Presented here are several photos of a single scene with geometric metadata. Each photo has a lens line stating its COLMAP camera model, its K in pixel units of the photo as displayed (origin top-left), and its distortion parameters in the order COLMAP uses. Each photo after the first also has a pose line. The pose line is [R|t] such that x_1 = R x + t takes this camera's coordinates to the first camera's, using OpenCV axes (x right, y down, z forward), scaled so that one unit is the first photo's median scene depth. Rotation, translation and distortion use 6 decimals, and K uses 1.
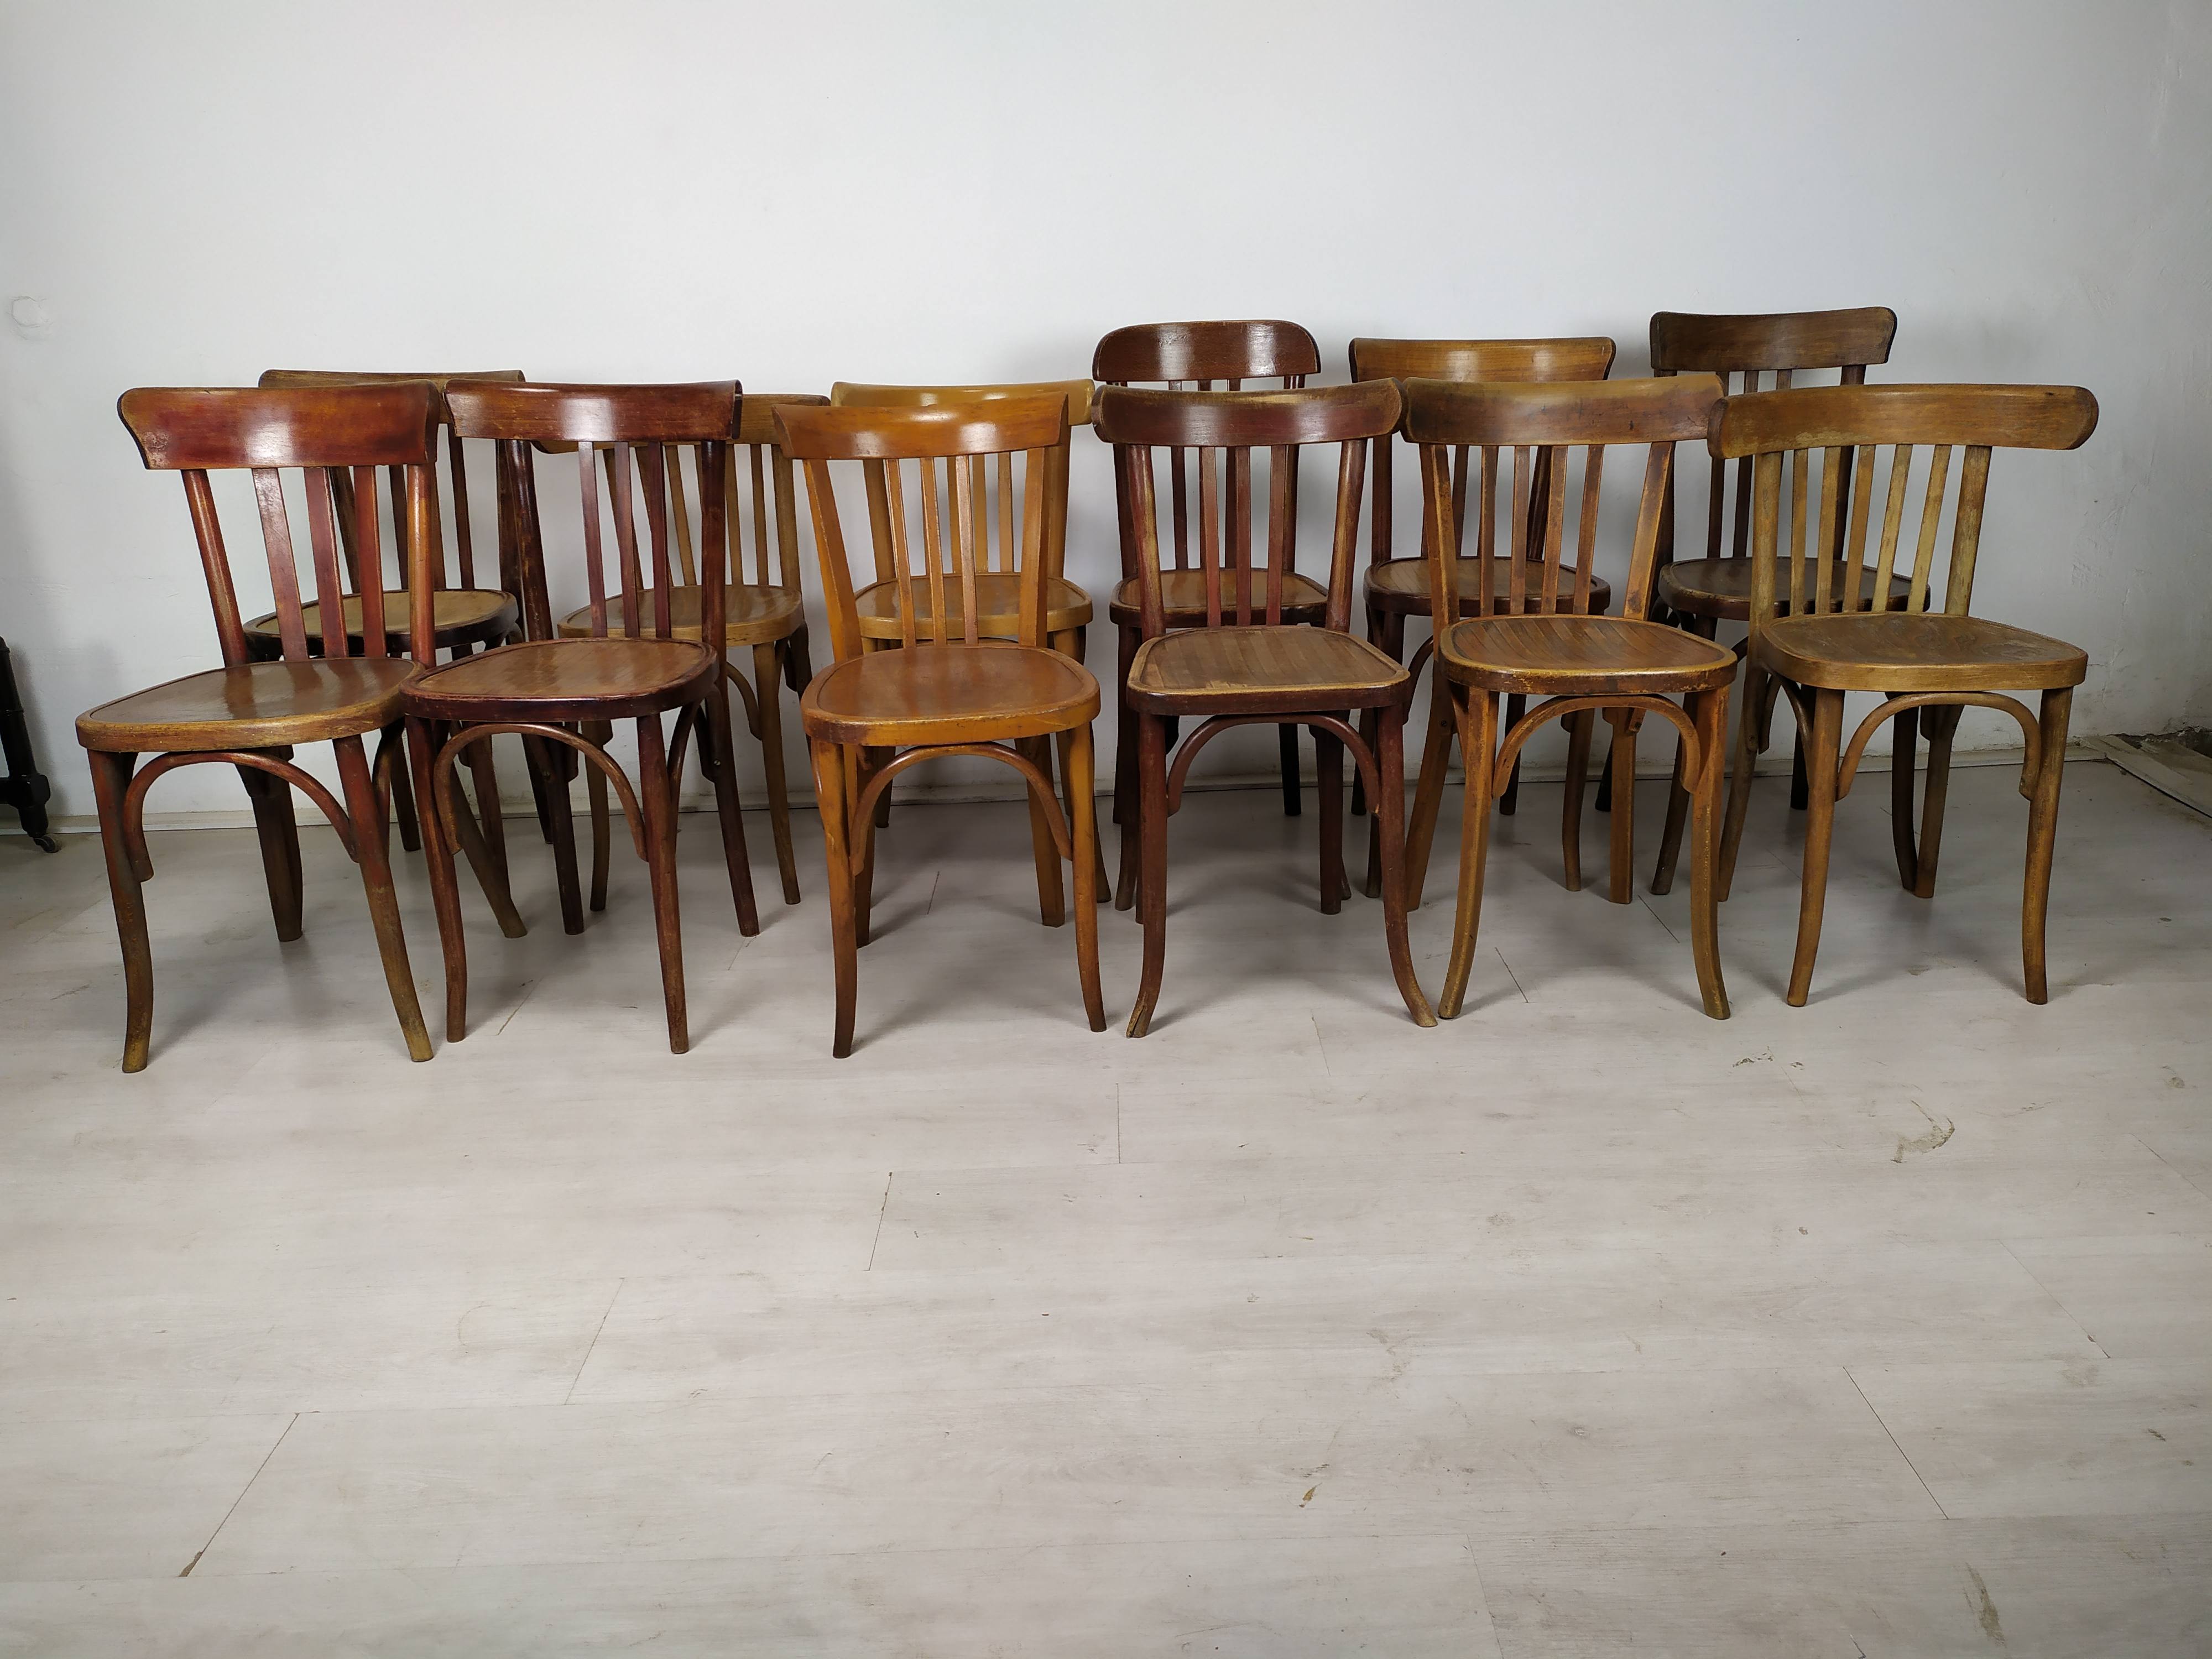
lens RADIAL K [[1631.9, 0, 1106.0], [0, 1631.9, 829.5], [0, 0, 1]] dist [0.080025, -0.109639]
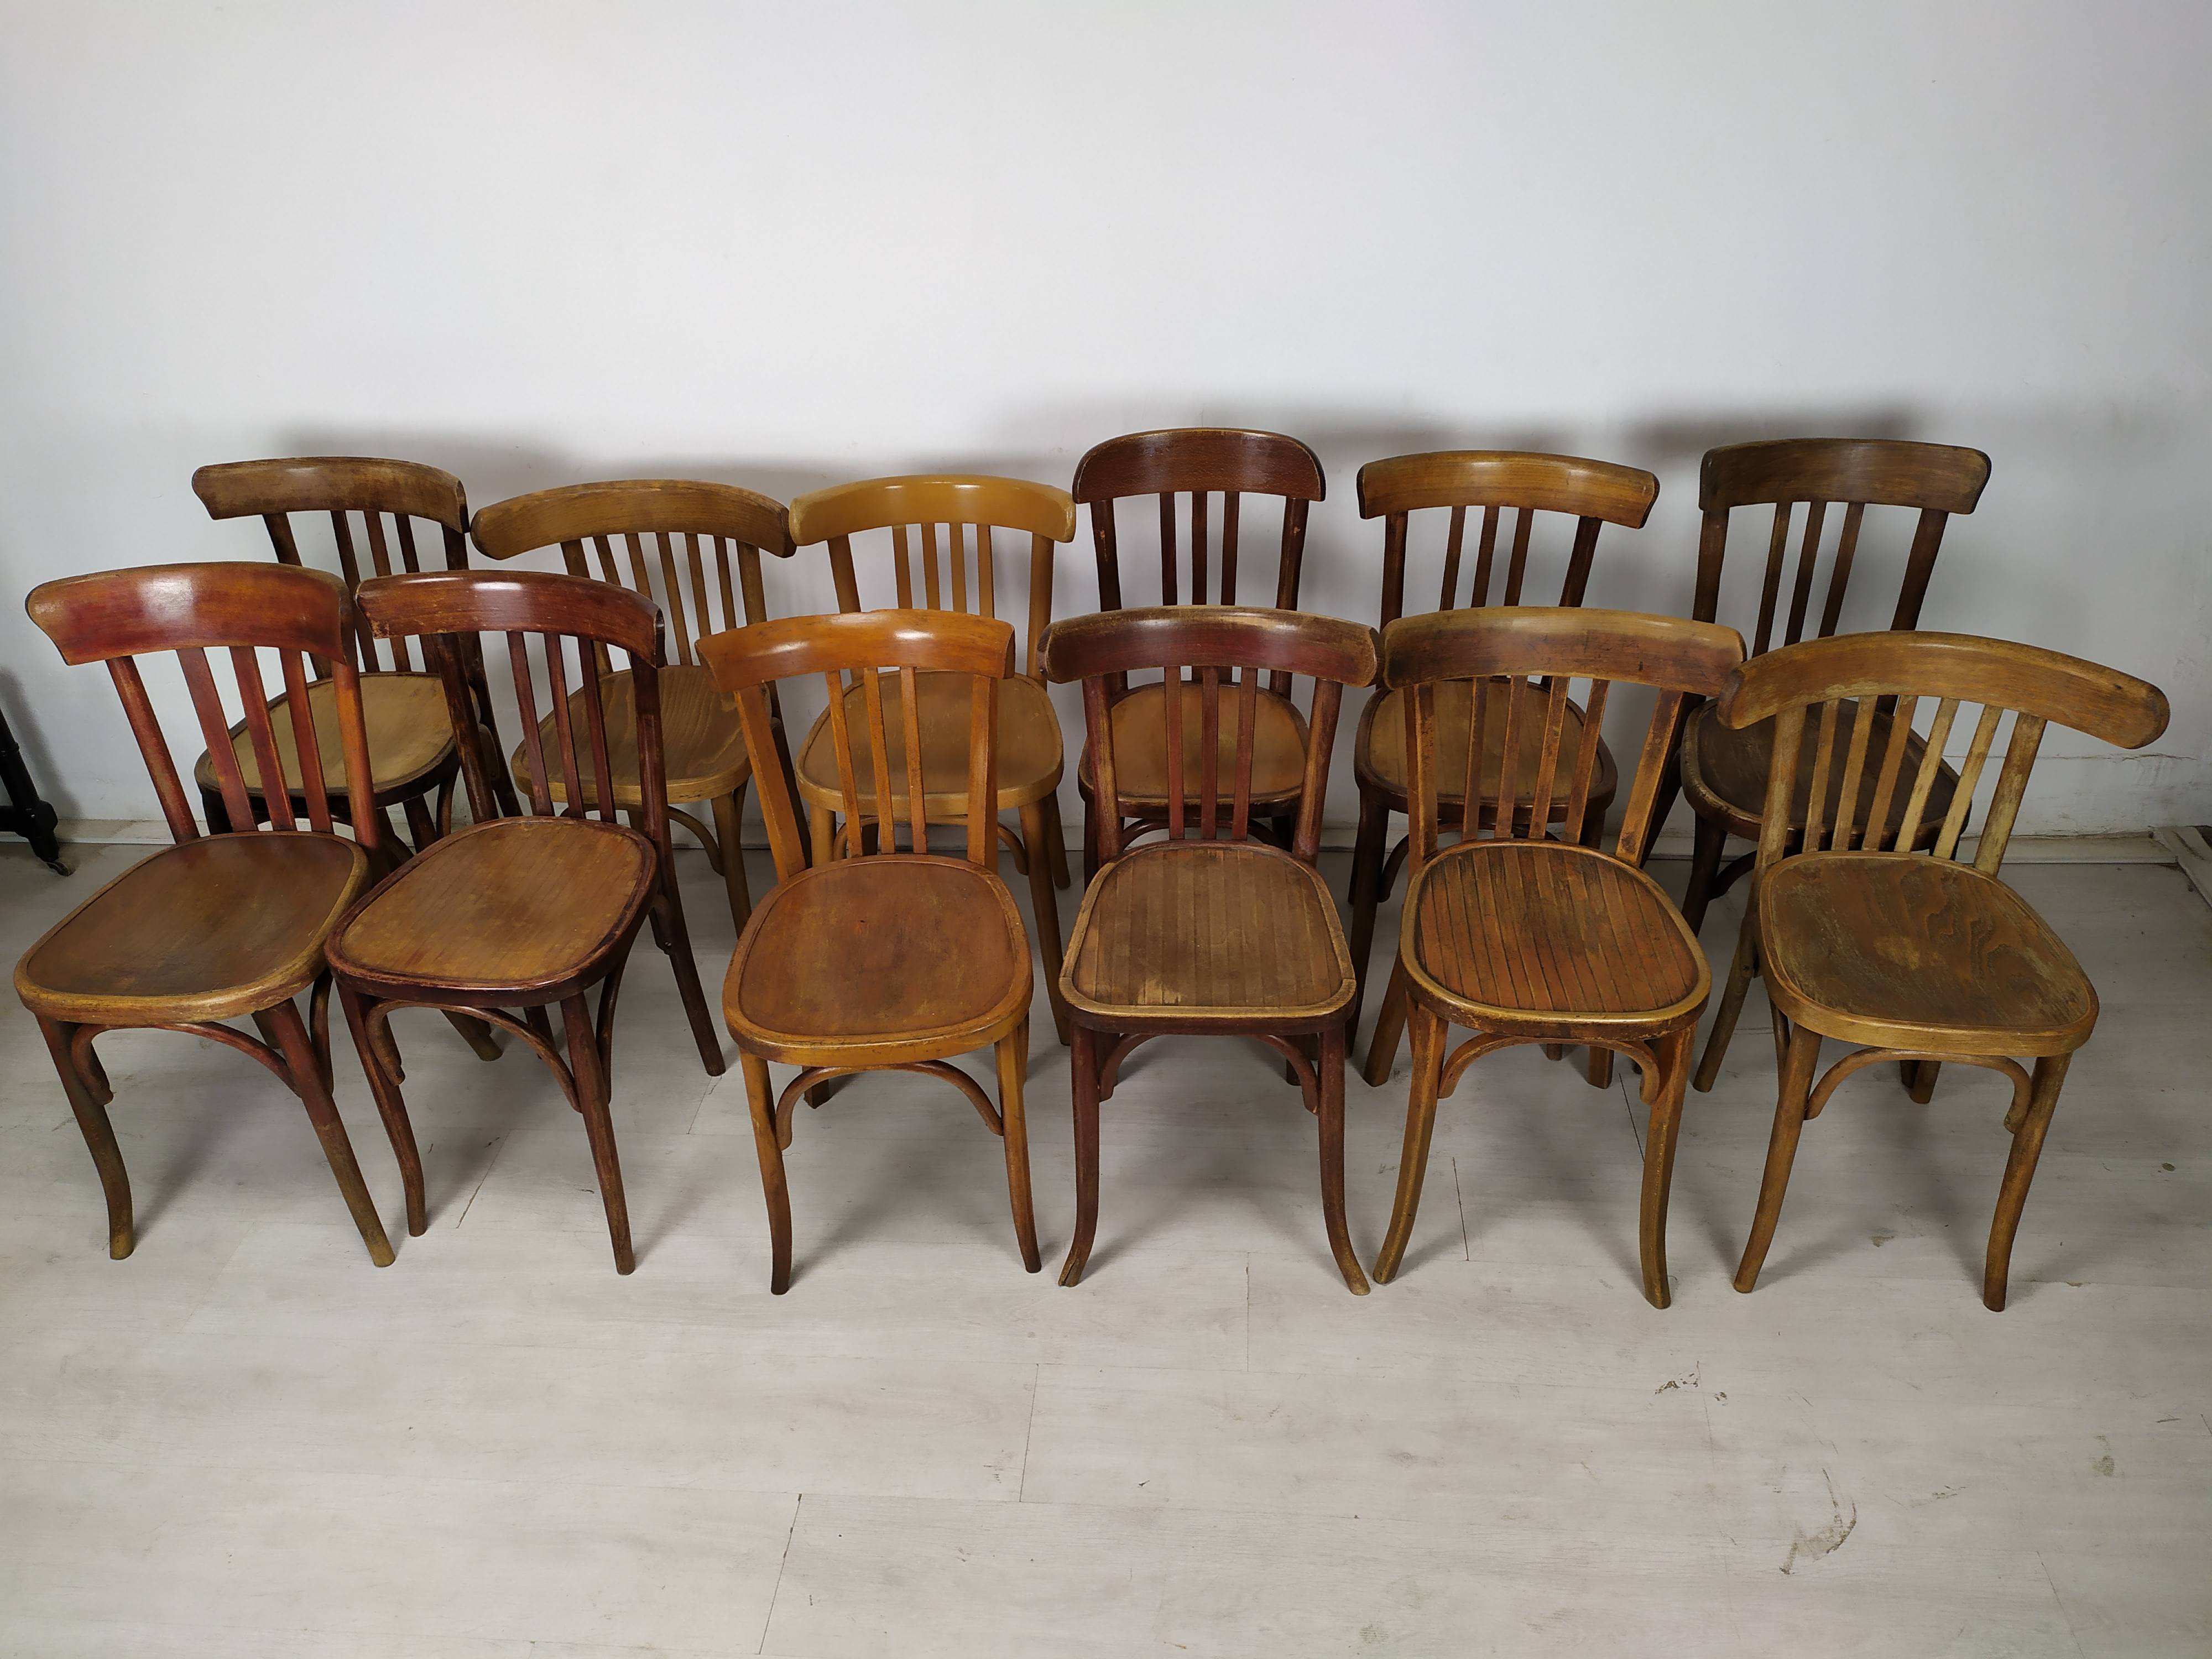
lens RADIAL K [[1631.9, 0, 1106.0], [0, 1631.9, 829.5], [0, 0, 1]] dist [0.080025, -0.109639]
pose [[0.996934, 0.044120, -0.064621, 0.092095], [-0.027005, 0.969134, 0.245052, -0.384330], [0.073438, -0.242555, 0.967354, 0.088854]]
